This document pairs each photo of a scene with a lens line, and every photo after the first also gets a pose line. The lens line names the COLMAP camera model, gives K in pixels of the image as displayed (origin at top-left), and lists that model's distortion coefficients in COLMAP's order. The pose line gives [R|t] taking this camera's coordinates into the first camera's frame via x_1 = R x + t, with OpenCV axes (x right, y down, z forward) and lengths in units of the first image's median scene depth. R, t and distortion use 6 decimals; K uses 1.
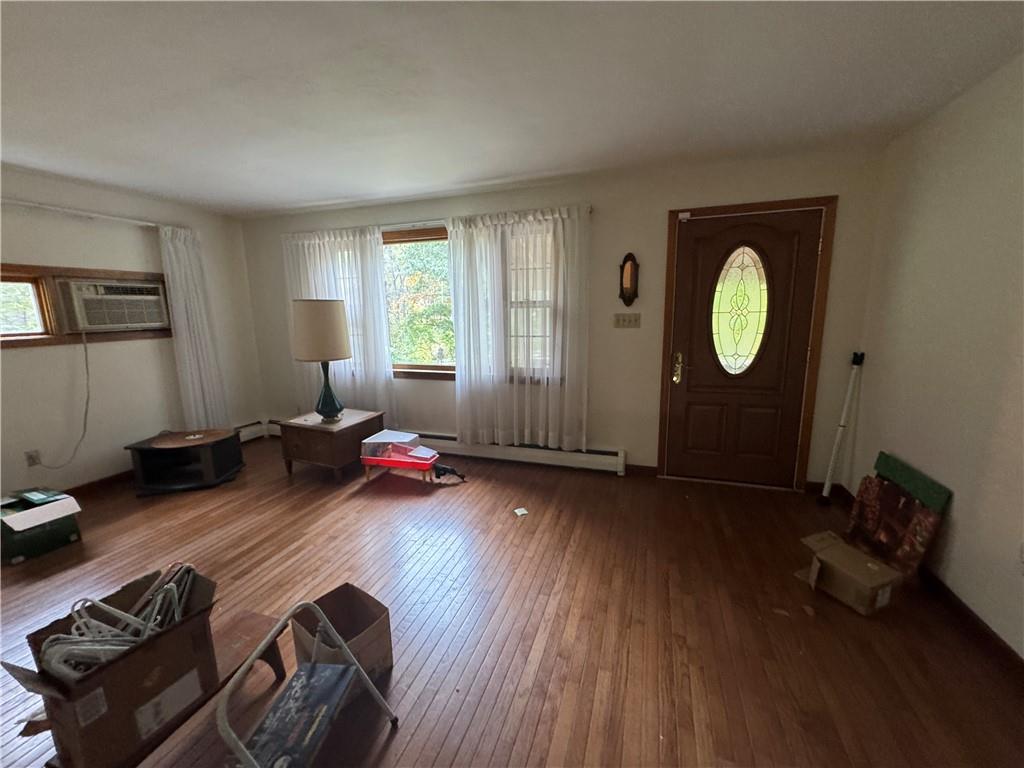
lens RADIAL K [[409.4, 0, 510.2], [0, 409.4, 384.9], [0, 0, 1]] dist [-0.003209, 0.000757]
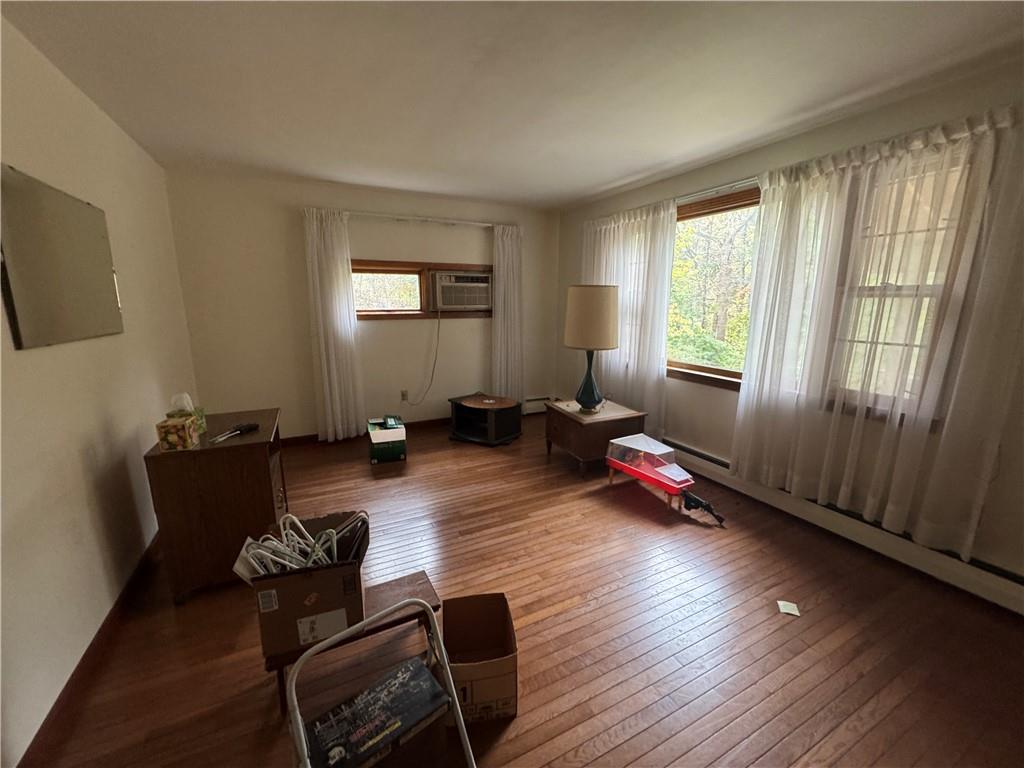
lens RADIAL K [[409.4, 0, 511.7], [0, 409.4, 382.4], [0, 0, 1]] dist [-0.003209, 0.000757]
pose [[0.711021, 0.155482, -0.685766, 0.088403], [-0.142675, 0.986861, 0.075820, -0.027837], [0.688544, 0.043931, 0.723862, 0.175433]]
